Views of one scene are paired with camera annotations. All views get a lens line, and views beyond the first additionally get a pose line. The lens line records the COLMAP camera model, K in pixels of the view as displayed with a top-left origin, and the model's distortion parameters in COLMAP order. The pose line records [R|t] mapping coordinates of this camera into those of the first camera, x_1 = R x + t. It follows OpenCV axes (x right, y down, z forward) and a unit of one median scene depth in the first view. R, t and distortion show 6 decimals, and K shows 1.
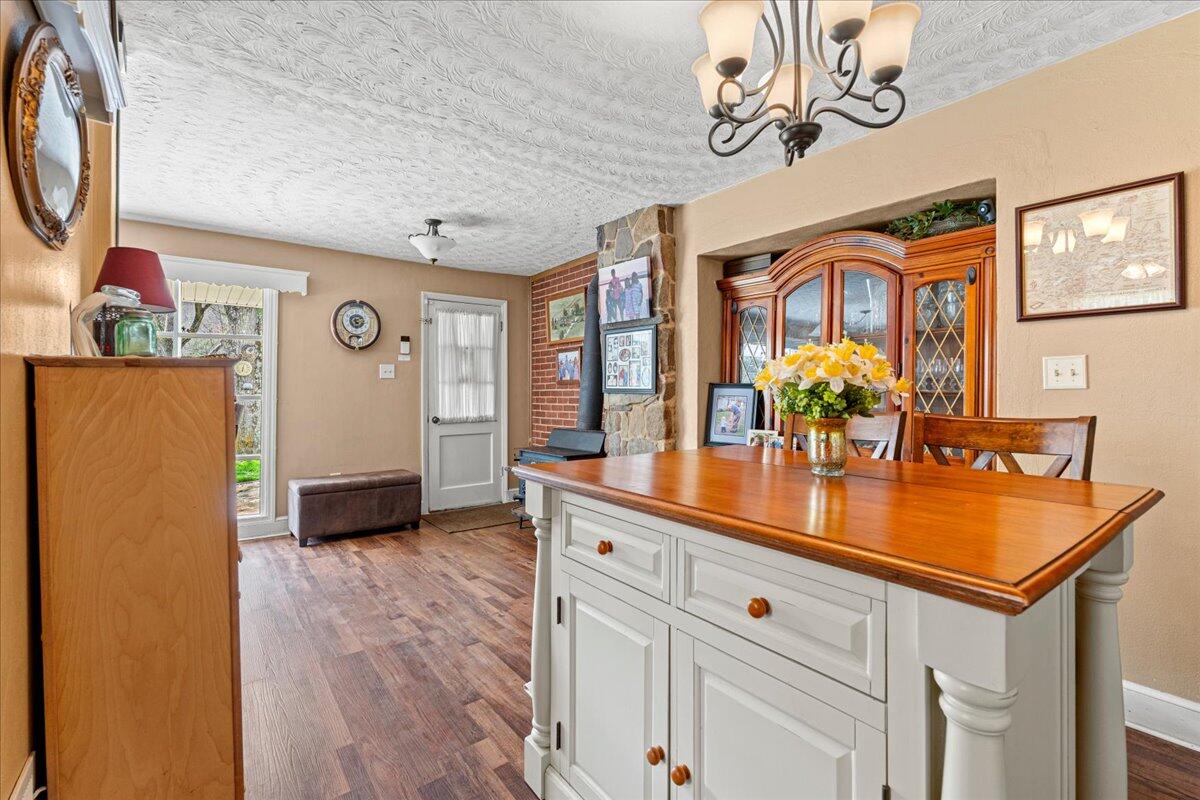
lens RADIAL K [[528.6, 0, 591.1], [0, 528.6, 384.7], [0, 0, 1]] dist [-0.004705, 0.000634]
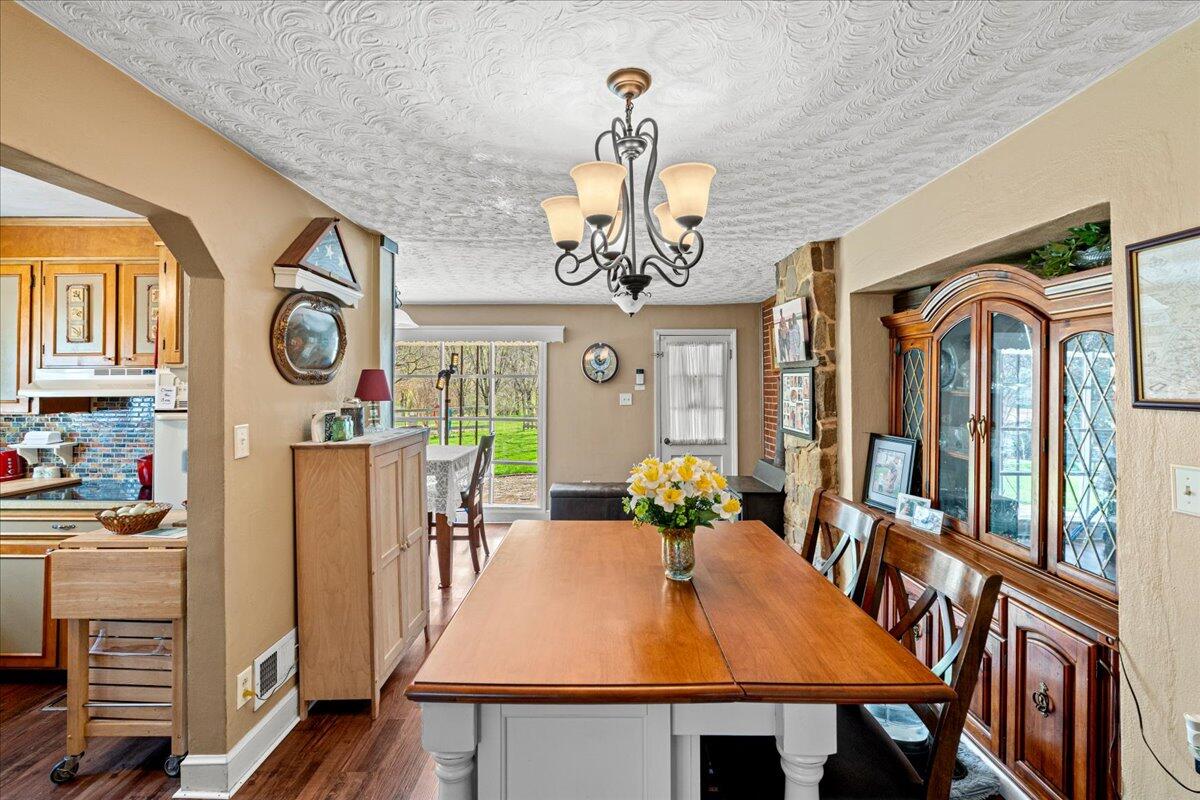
lens RADIAL K [[528.6, 0, 595.2], [0, 528.6, 372.7], [0, 0, 1]] dist [-0.004705, 0.000634]
pose [[0.793394, -0.015222, -0.608519, 0.389988], [0.009348, 0.999874, -0.012823, -0.095719], [0.608637, 0.004485, 0.793436, 0.006651]]
